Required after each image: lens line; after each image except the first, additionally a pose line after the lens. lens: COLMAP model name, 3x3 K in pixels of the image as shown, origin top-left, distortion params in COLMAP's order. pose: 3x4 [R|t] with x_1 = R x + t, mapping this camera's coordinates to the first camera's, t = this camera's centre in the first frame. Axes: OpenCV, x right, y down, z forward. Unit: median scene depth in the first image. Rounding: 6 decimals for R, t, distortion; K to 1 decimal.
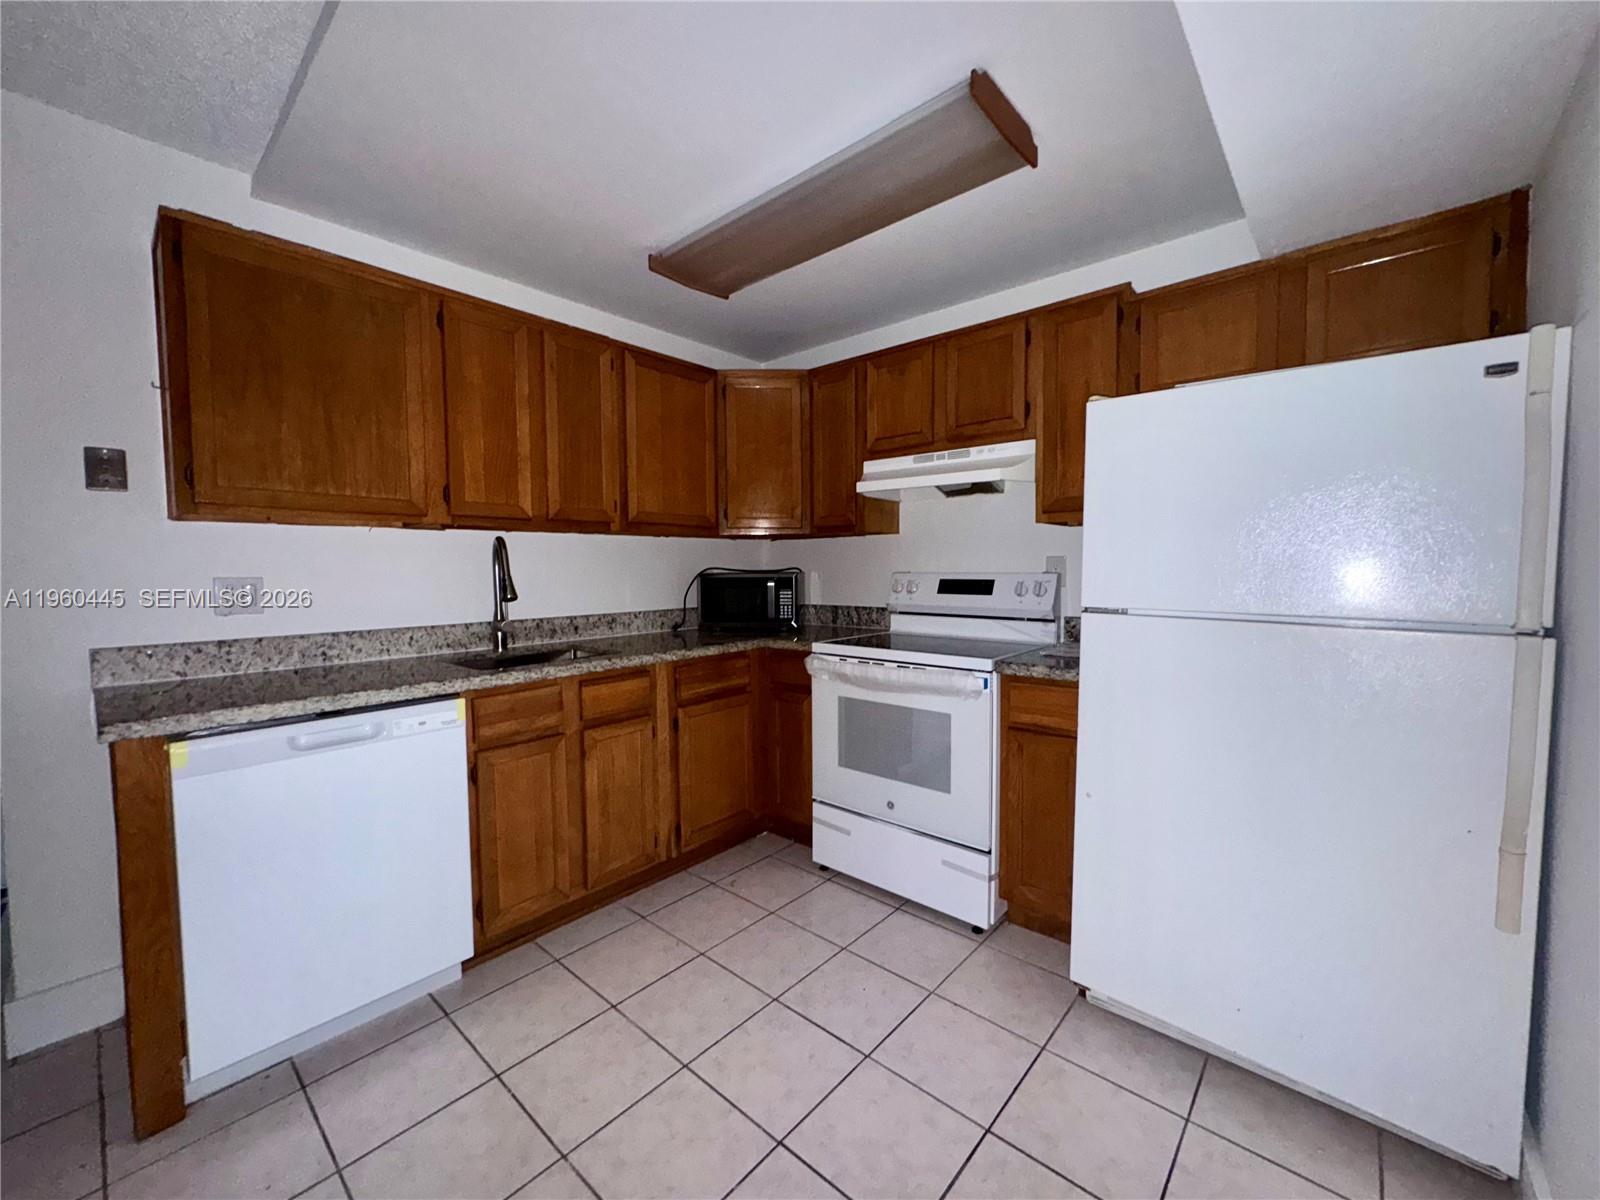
lens RADIAL K [[642.0, 0, 798.7], [0, 642.0, 602.0], [0, 0, 1]] dist [-0.002649, 0.000572]
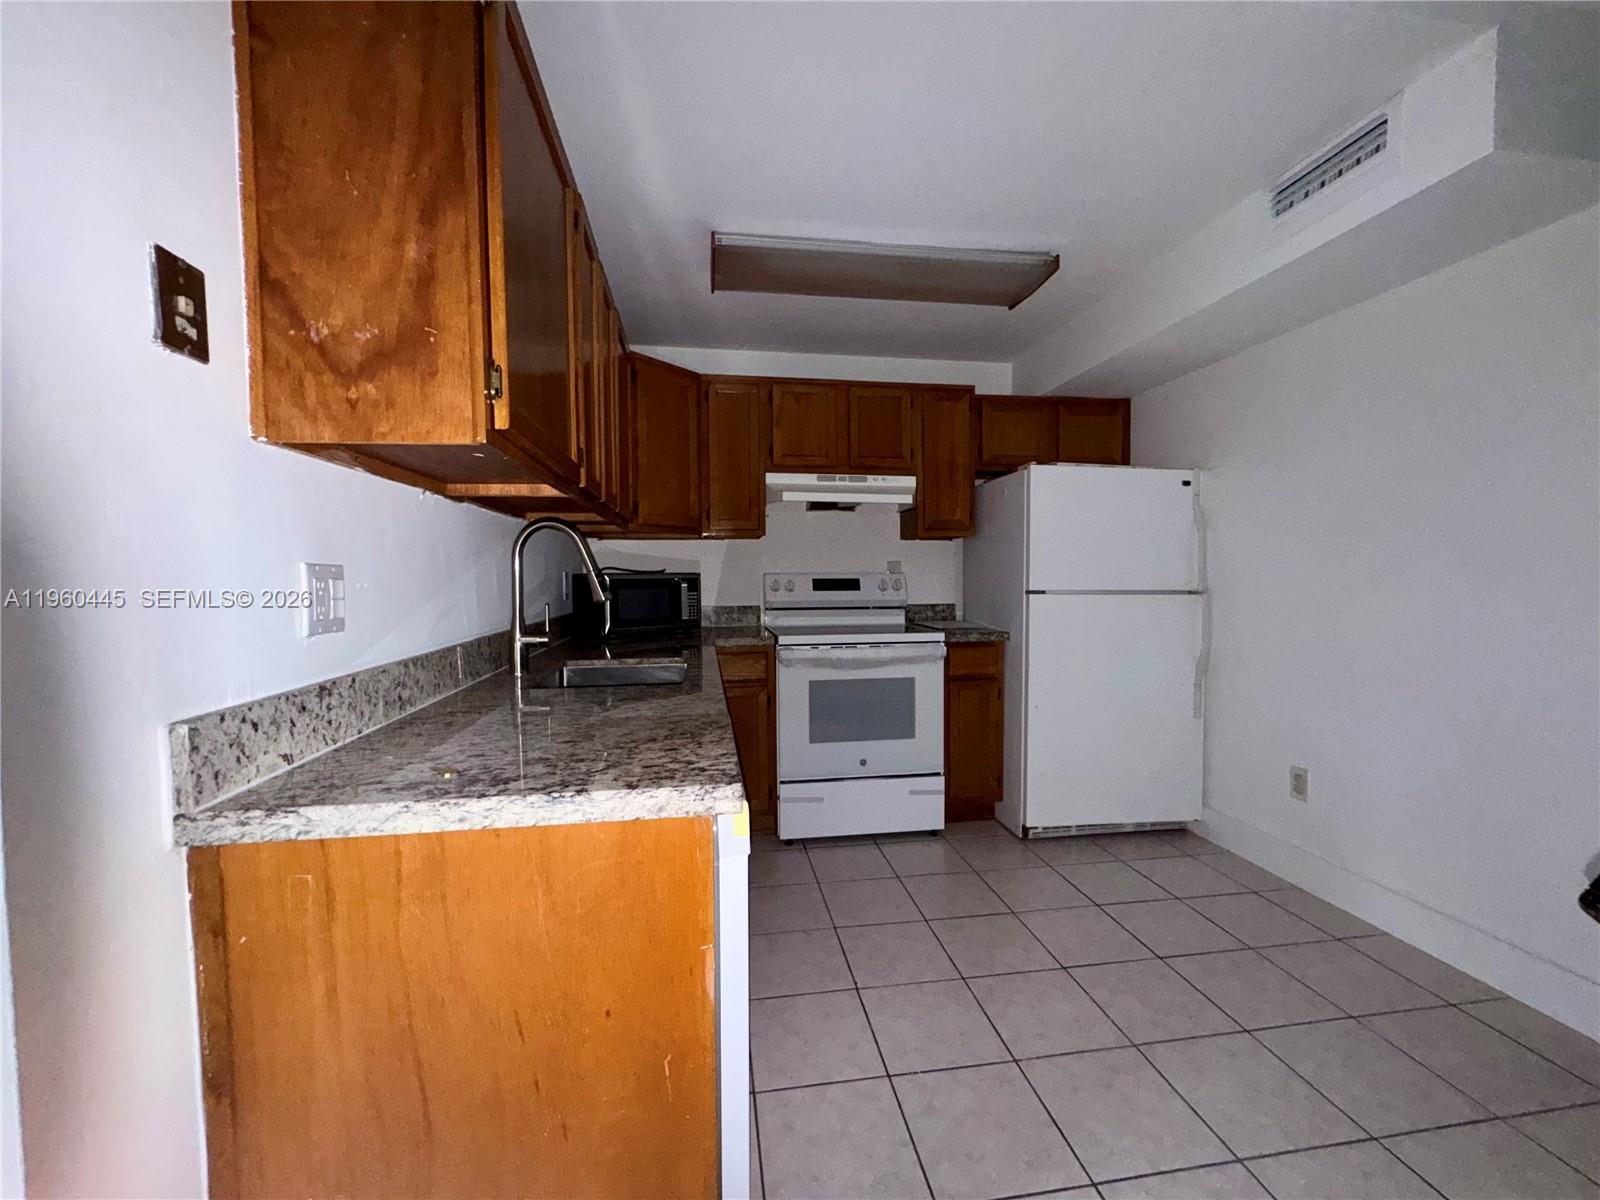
lens RADIAL K [[642.0, 0, 799.2], [0, 642.0, 599.9], [0, 0, 1]] dist [-0.002649, 0.000572]
pose [[0.641416, -0.025431, 0.766772, -0.861211], [0.044316, 0.999010, -0.003938, 0.008857], [-0.765913, 0.036506, 0.641908, 0.303943]]
